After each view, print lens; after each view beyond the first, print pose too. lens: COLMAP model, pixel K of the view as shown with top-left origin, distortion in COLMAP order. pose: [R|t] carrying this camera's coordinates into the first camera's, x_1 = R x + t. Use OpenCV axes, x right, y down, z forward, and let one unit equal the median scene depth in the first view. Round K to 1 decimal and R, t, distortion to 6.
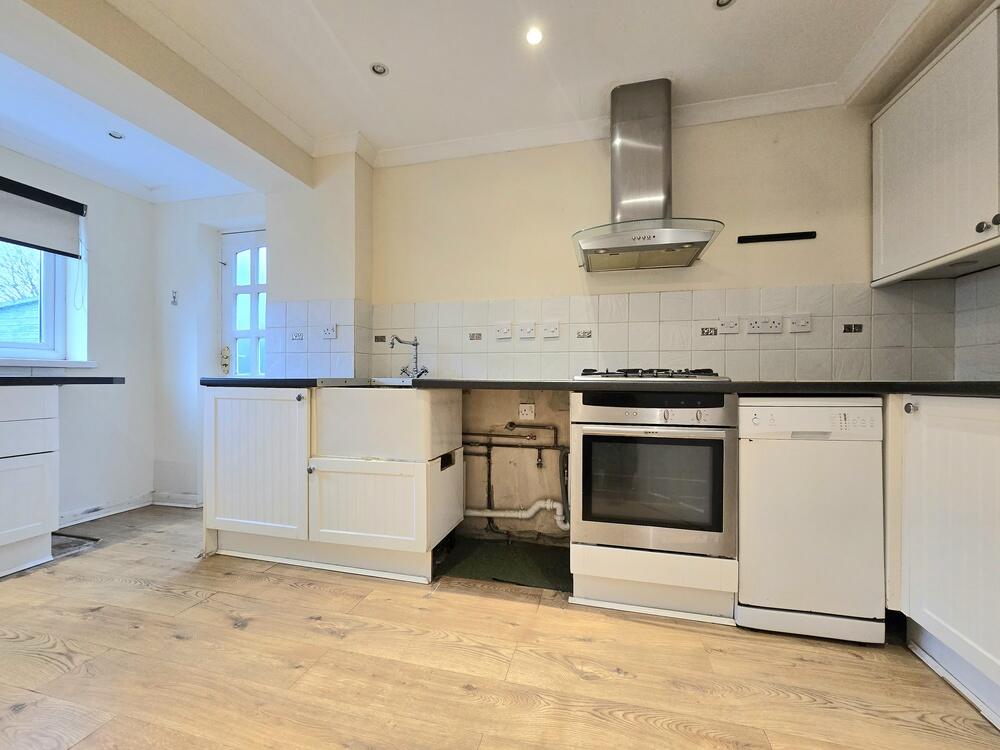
lens RADIAL K [[411.3, 0, 500.9], [0, 411.3, 382.8], [0, 0, 1]] dist [-0.002070, -0.000403]
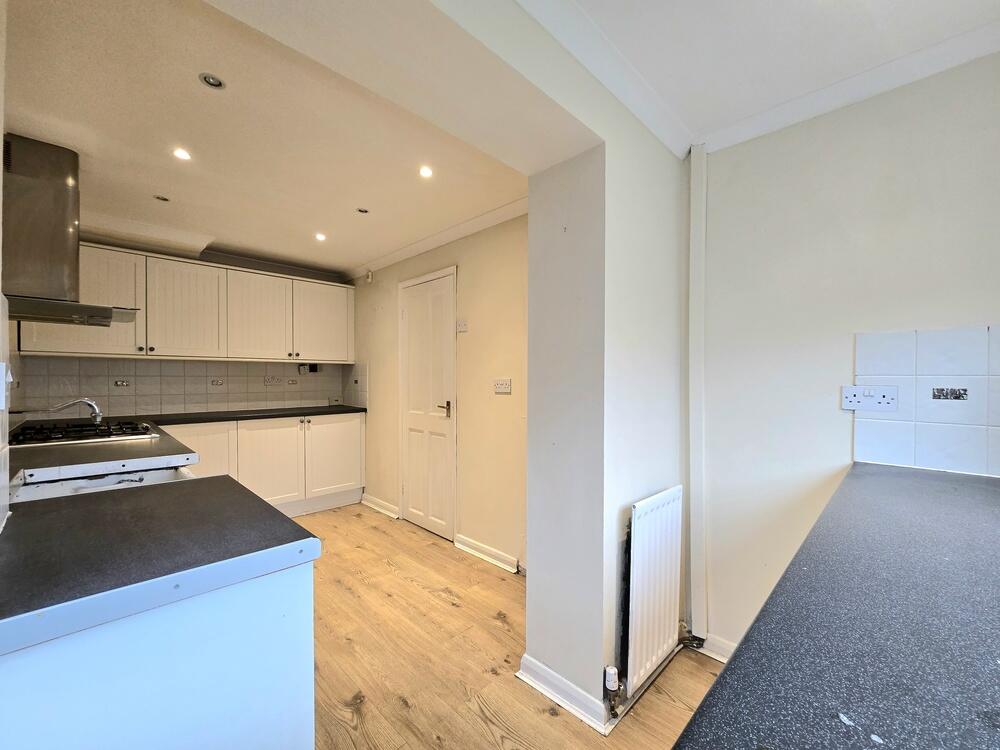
lens RADIAL K [[411.3, 0, 500.9], [0, 411.3, 382.8], [0, 0, 1]] dist [-0.002070, -0.000403]
pose [[-0.864284, -0.016260, 0.502742, -1.281739], [-0.008325, 0.999803, 0.018026, -0.194394], [-0.502936, 0.011394, -0.864249, 1.506993]]
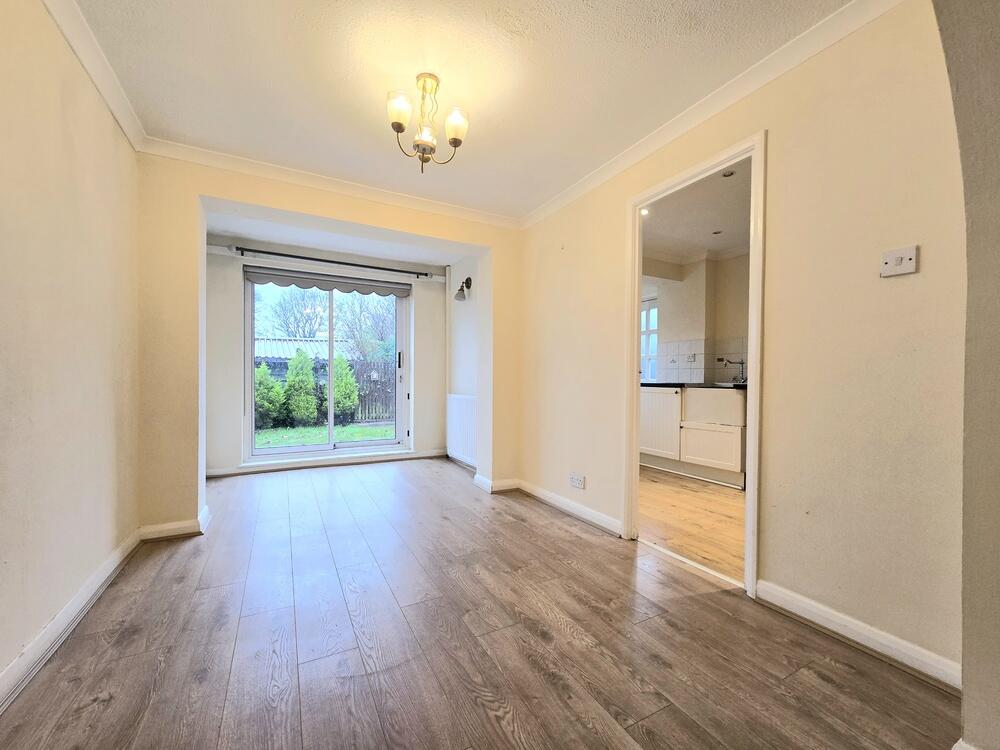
lens RADIAL K [[411.3, 0, 500.9], [0, 411.3, 382.8], [0, 0, 1]] dist [-0.002070, -0.000403]
pose [[0.685654, 0.007543, -0.727889, 0.485934], [-0.007024, 0.999968, 0.003745, -0.016115], [0.727894, 0.002545, 0.685685, -1.251862]]
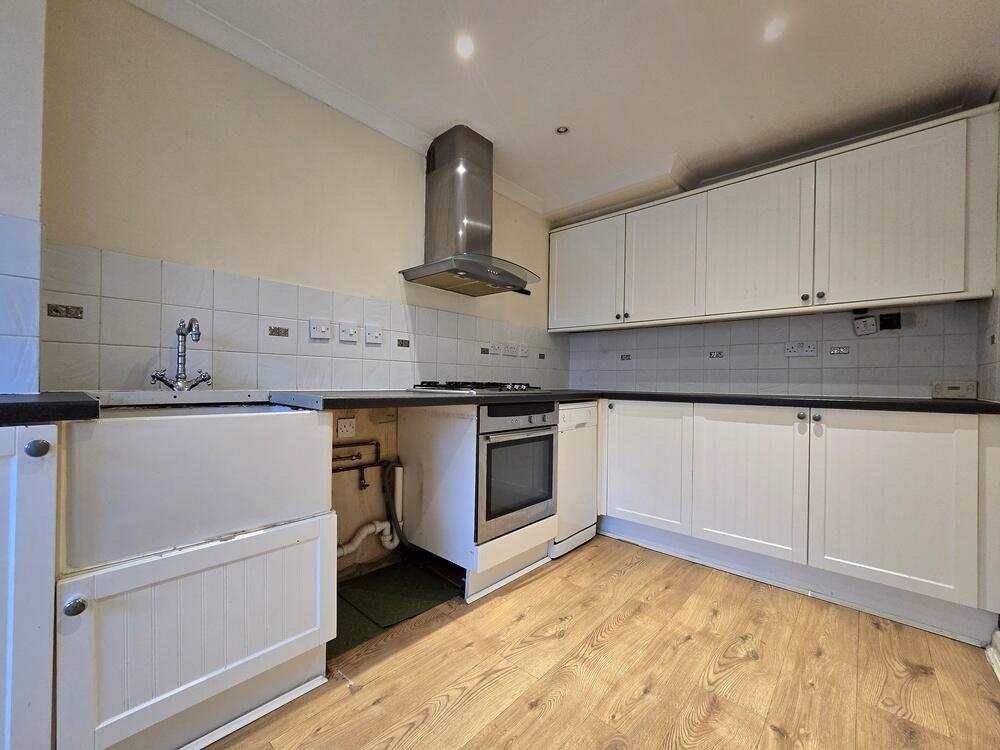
lens RADIAL K [[411.3, 0, 500.9], [0, 411.3, 382.8], [0, 0, 1]] dist [-0.002070, -0.000403]
pose [[0.462433, -0.001881, 0.886652, -0.720668], [-0.011589, 0.999900, 0.008165, -0.044306], [-0.886578, -0.014052, 0.462365, 0.435155]]
